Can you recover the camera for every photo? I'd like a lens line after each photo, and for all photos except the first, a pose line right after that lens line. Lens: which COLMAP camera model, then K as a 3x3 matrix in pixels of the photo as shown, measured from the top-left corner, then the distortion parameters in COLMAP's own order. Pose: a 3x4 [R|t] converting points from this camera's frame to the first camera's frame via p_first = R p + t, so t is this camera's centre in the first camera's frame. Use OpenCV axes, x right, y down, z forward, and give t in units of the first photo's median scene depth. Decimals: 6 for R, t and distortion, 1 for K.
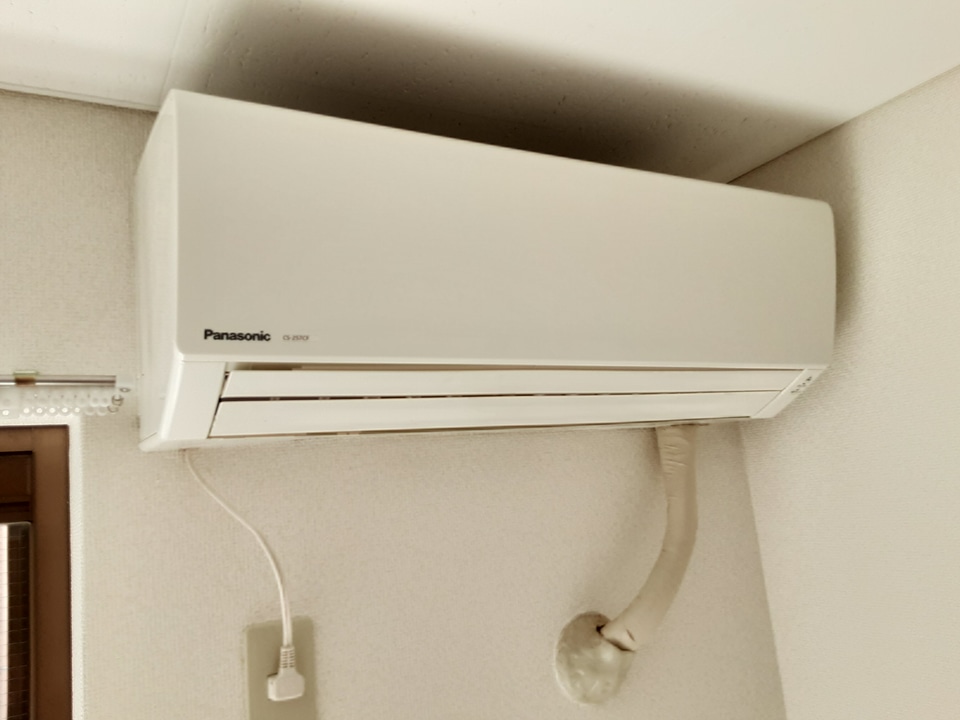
lens RADIAL K [[783.6, 0, 452.1], [0, 783.6, 362.1], [0, 0, 1]] dist [0.086586, -0.000916]
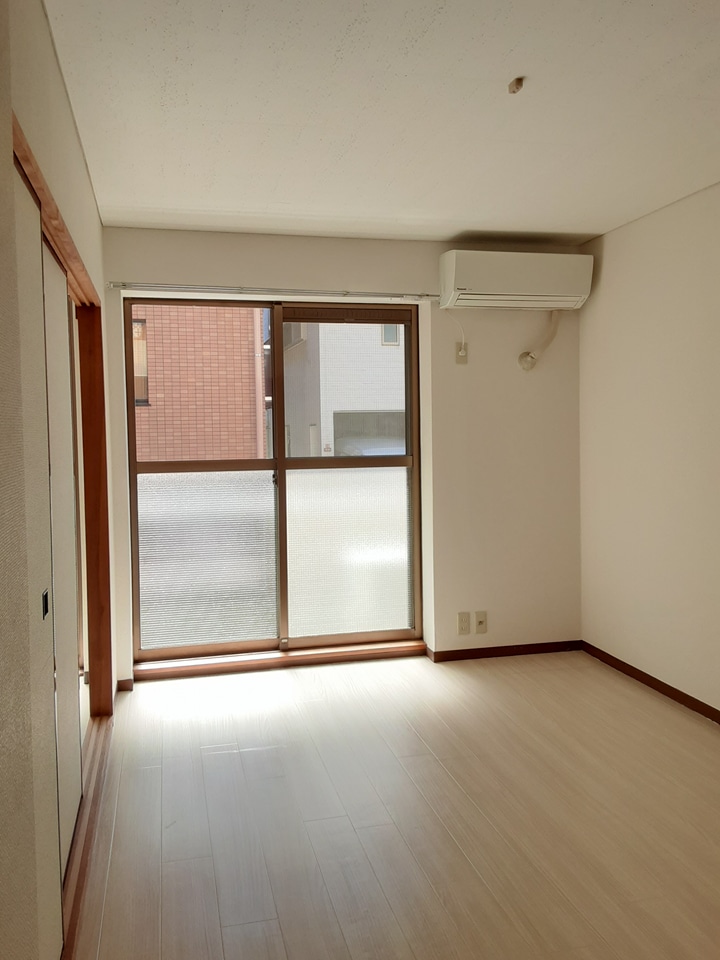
lens RADIAL K [[783.6, 0, 360.0], [0, 783.6, 480.0], [0, 0, 1]] dist [0.086586, -0.000916]
pose [[0.970304, 0.081951, -0.227582, 0.341766], [-0.023144, 0.967997, 0.249891, -0.074764], [0.240777, -0.237203, 0.941149, -3.706780]]
